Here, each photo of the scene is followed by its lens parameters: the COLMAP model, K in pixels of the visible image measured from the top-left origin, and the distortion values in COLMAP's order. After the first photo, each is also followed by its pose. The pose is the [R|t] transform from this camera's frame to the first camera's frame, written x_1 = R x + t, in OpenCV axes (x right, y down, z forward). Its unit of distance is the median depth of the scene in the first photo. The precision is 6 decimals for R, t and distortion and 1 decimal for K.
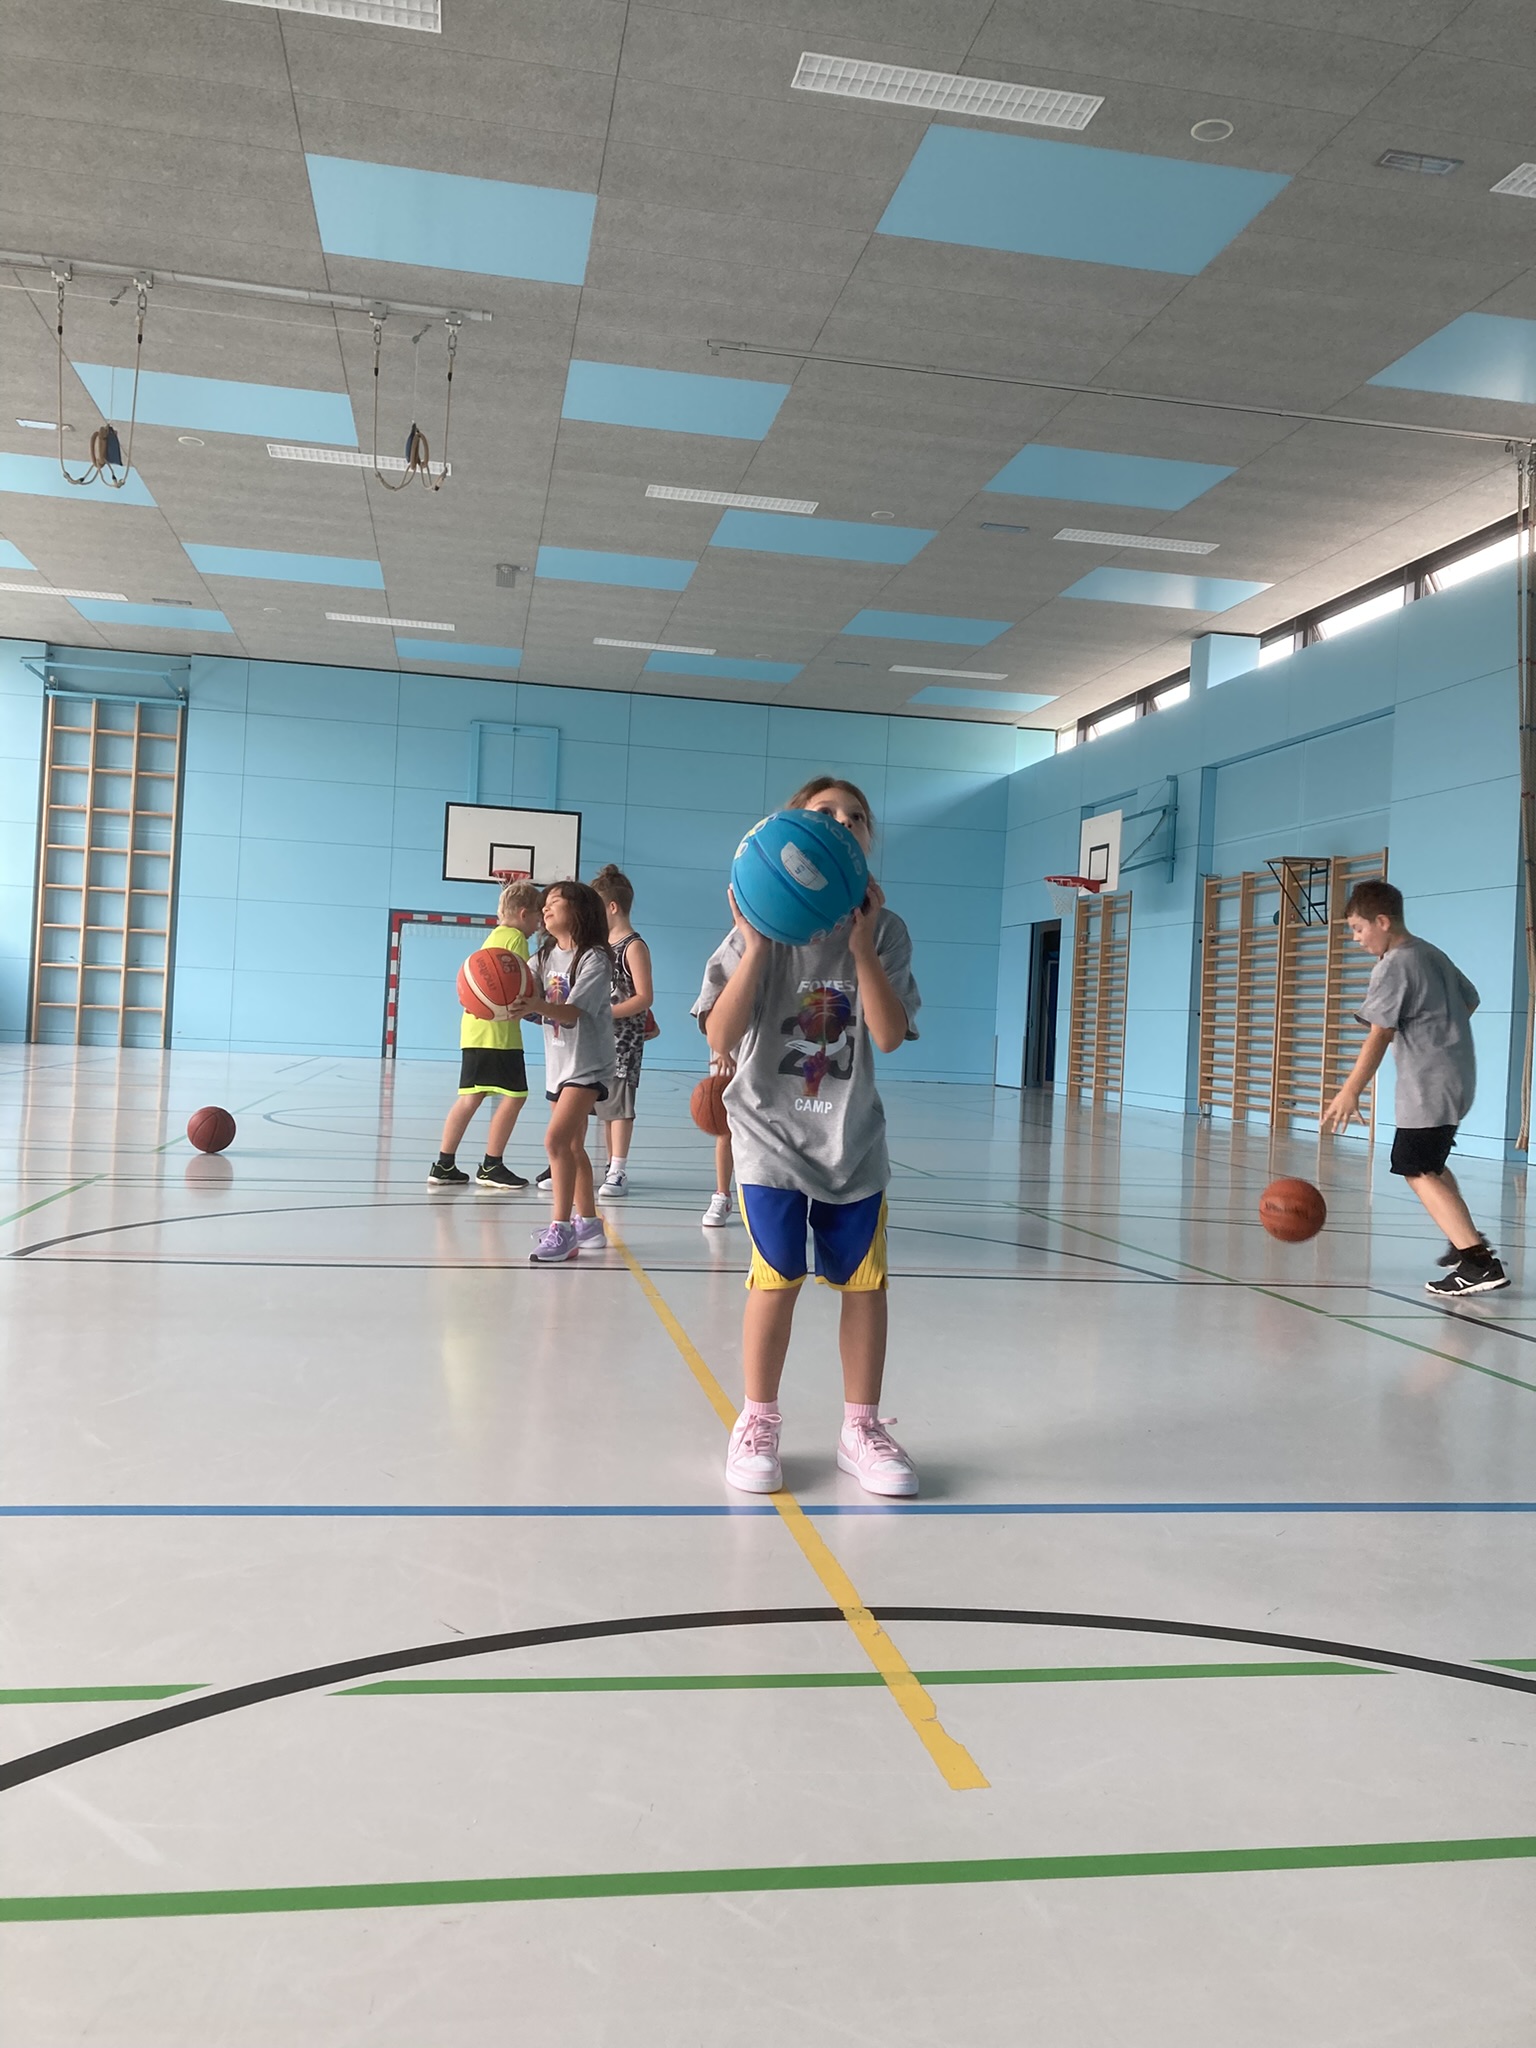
lens RADIAL K [[1676.0, 0, 777.2], [0, 1676.0, 1011.4], [0, 0, 1]] dist [0.026758, -0.008080]
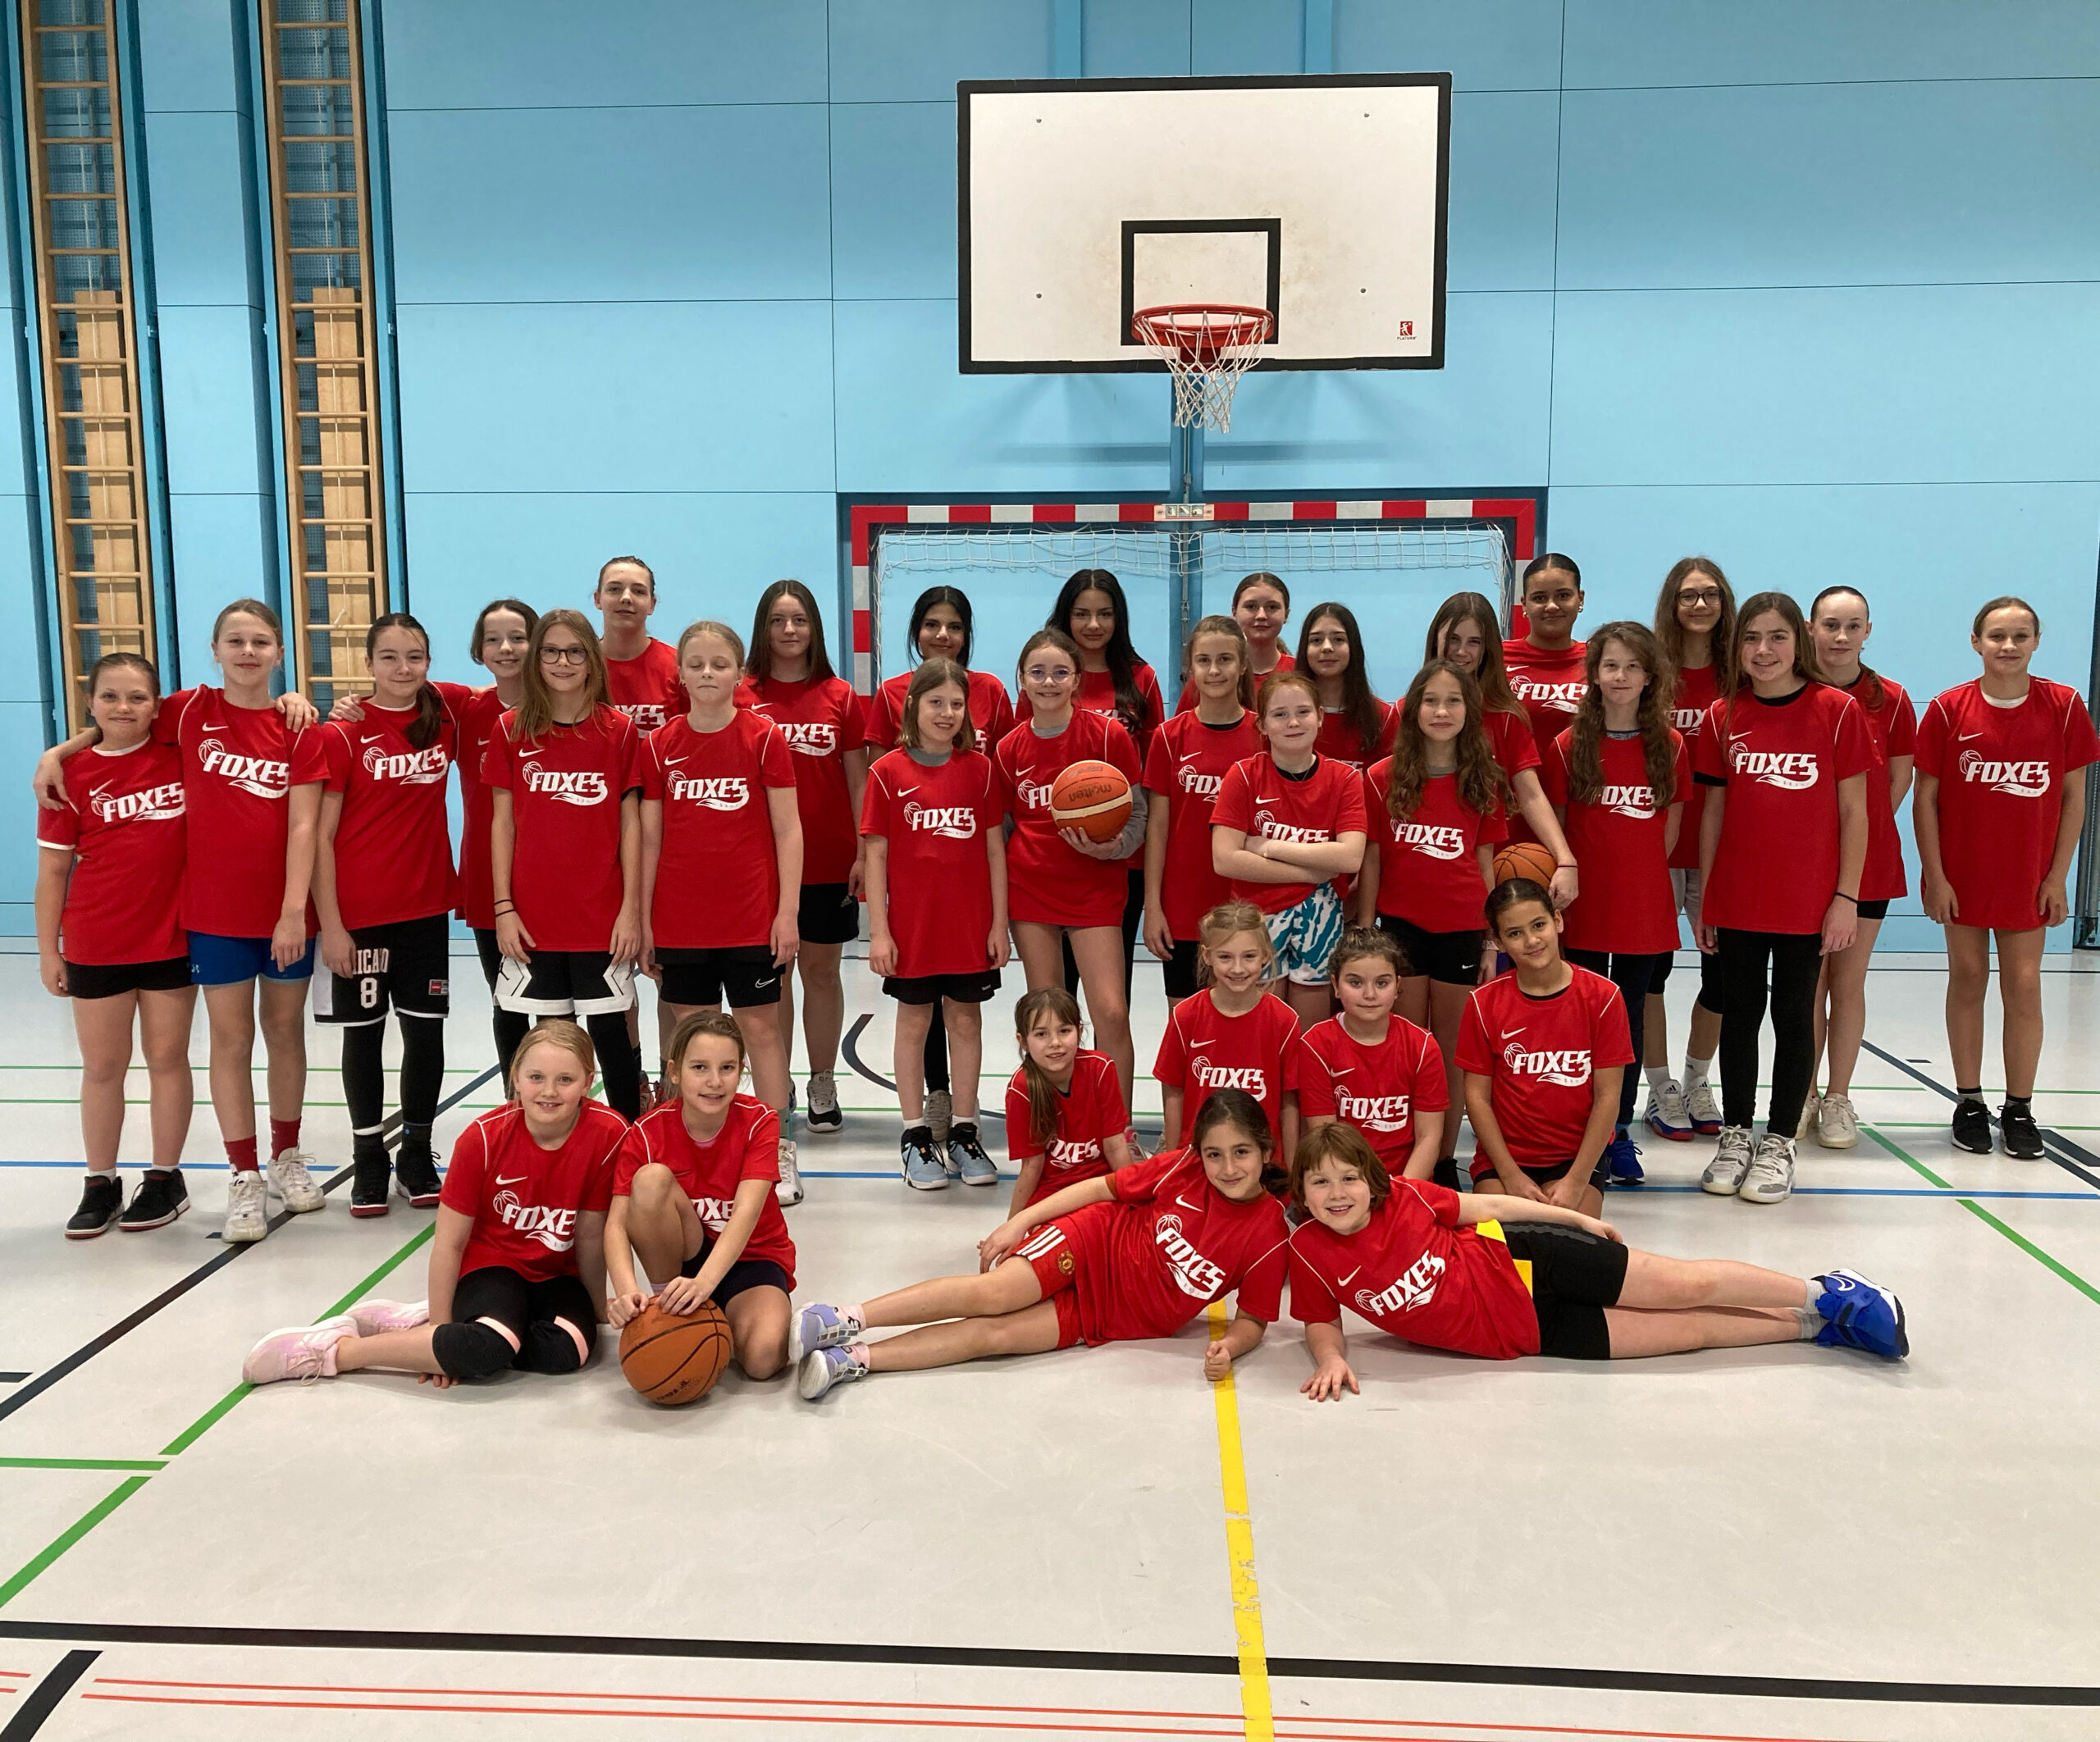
lens RADIAL K [[1854.6, 0, 1016.1], [0, 1854.6, 865.7], [0, 0, 1]] dist [0.056609, -0.035003]
pose [[0.968498, -0.020918, -0.248143, -0.116853], [0.053741, 0.990542, 0.126250, -0.035980], [0.243155, -0.135608, 0.960461, 0.705876]]
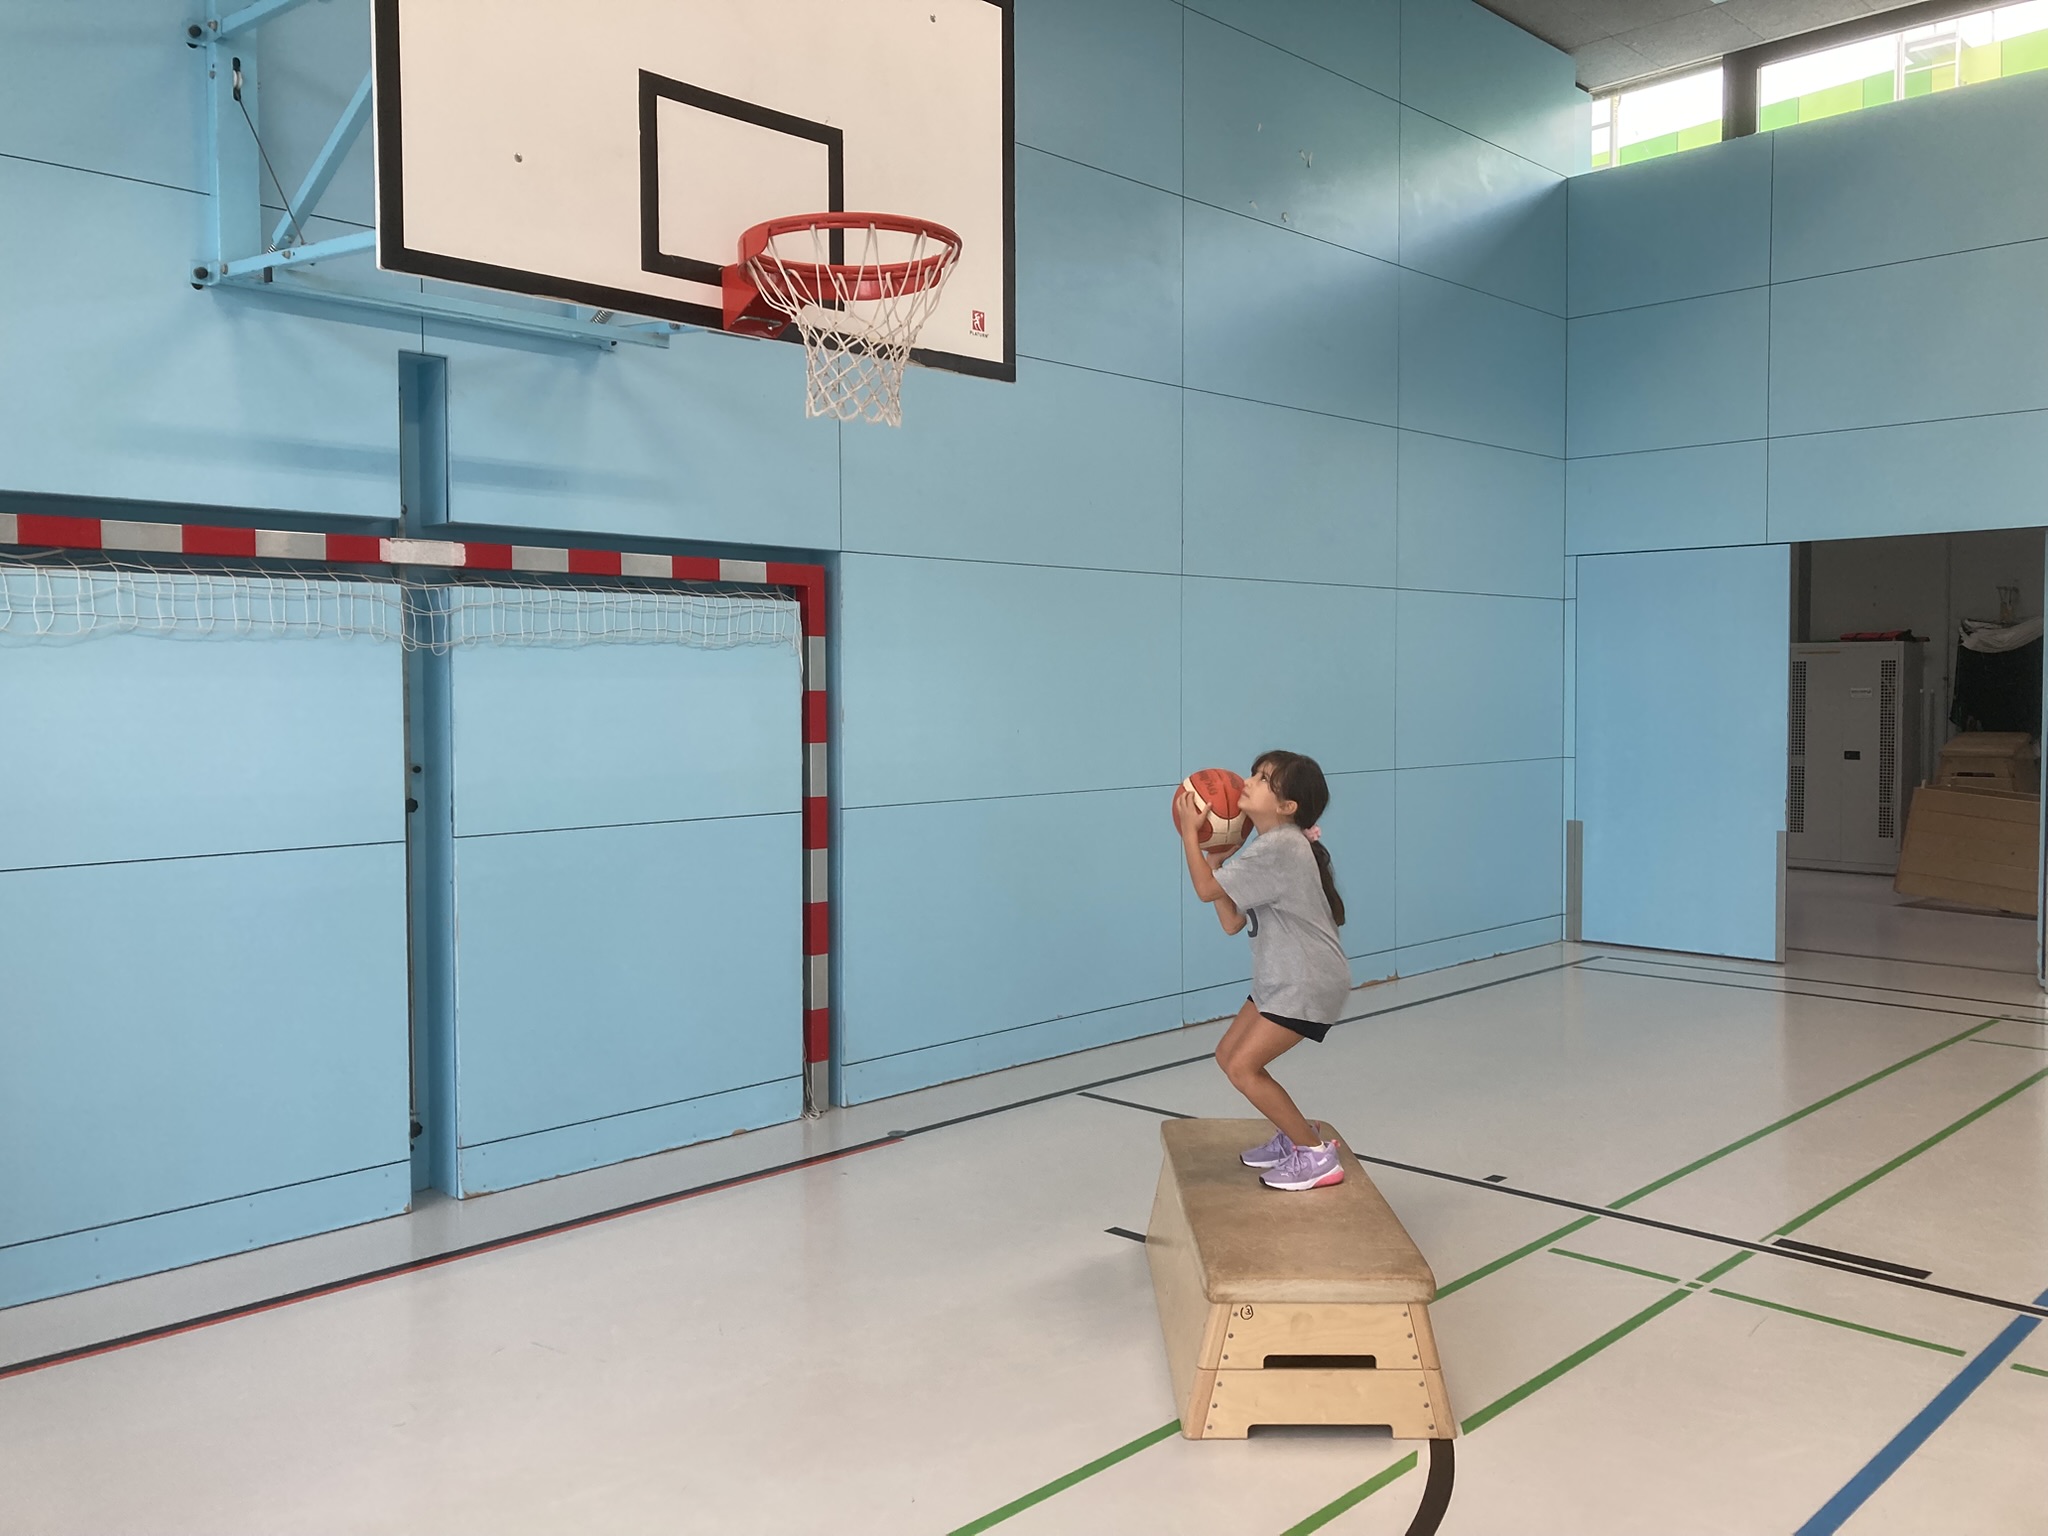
lens RADIAL K [[1676.0, 0, 994.5], [0, 1676.0, 793.2], [0, 0, 1]] dist [0.026758, -0.008080]
pose [[0.824694, -0.089371, 0.558473, -0.248917], [0.042130, 0.994400, 0.096917, -0.044497], [-0.564007, -0.056398, 0.823842, 0.861051]]
